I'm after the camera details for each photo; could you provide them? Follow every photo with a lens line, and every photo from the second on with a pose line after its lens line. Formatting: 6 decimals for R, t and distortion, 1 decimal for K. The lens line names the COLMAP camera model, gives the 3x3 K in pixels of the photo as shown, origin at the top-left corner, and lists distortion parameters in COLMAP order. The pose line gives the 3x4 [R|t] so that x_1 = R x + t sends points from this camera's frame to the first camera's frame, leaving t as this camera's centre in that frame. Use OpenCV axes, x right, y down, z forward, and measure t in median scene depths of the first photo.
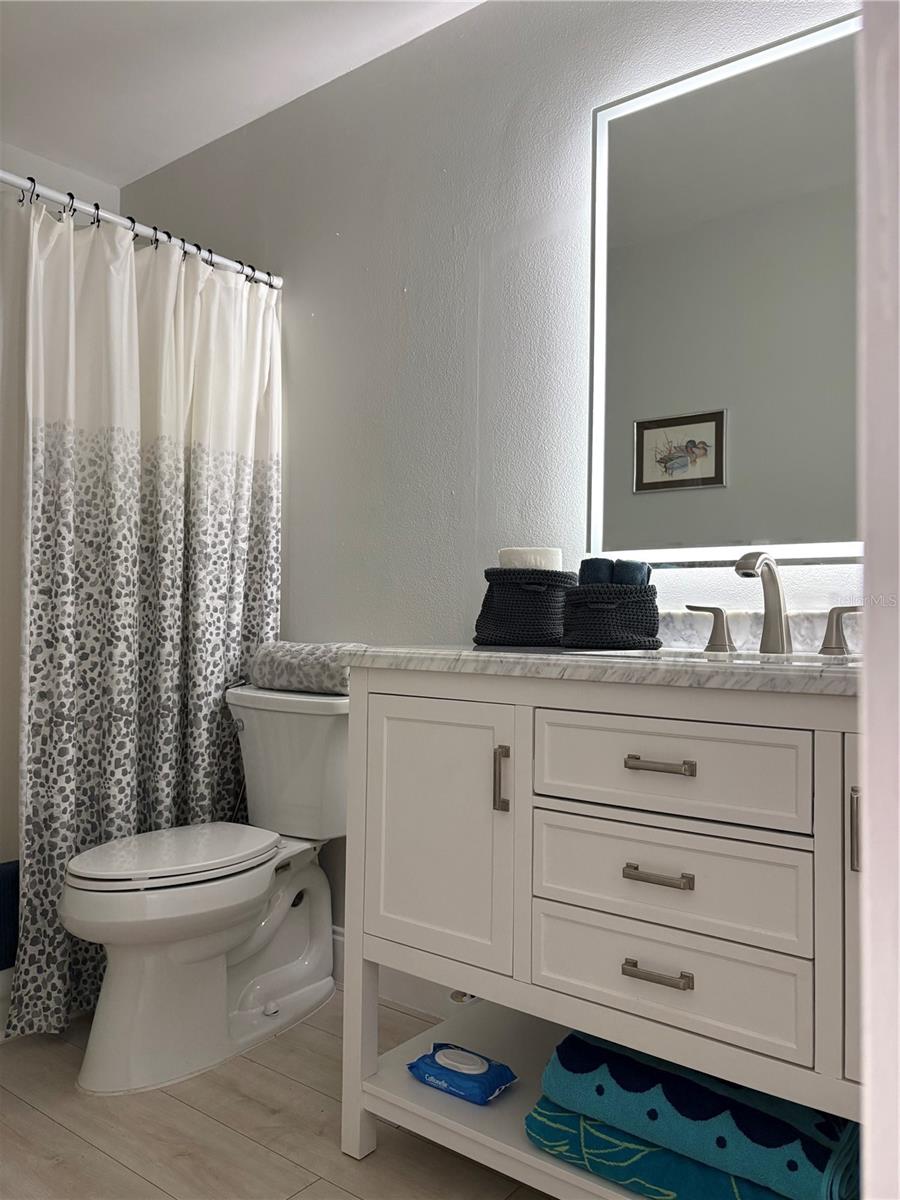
lens RADIAL K [[915.5, 0, 451.2], [0, 915.5, 600.0], [0, 0, 1]] dist [0.028901, 0.003687]
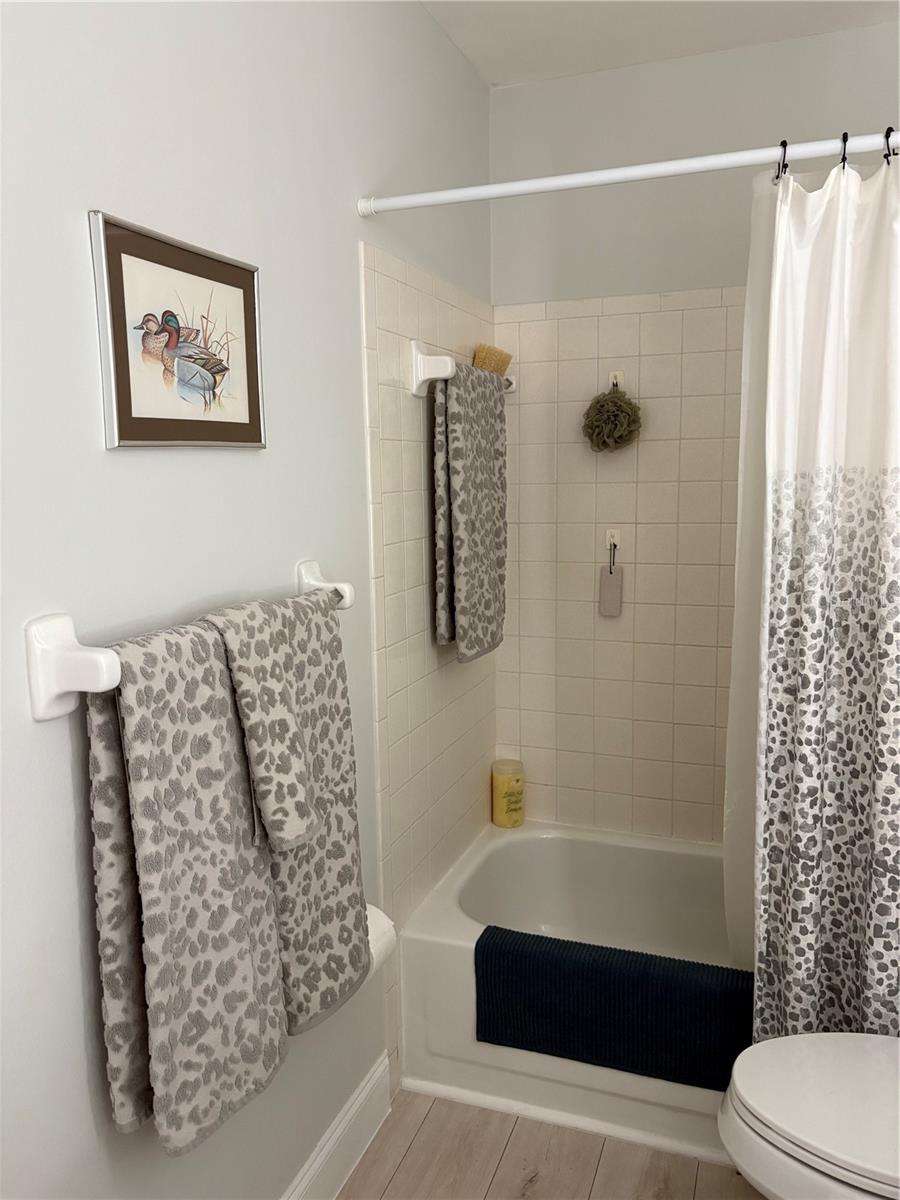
lens RADIAL K [[915.5, 0, 451.4], [0, 915.5, 602.5], [0, 0, 1]] dist [0.028901, 0.003687]
pose [[0.315611, 0.129066, -0.940070, 0.197597], [0.046331, 0.987429, 0.151123, -0.216401], [0.947757, -0.091250, 0.305664, 0.491575]]
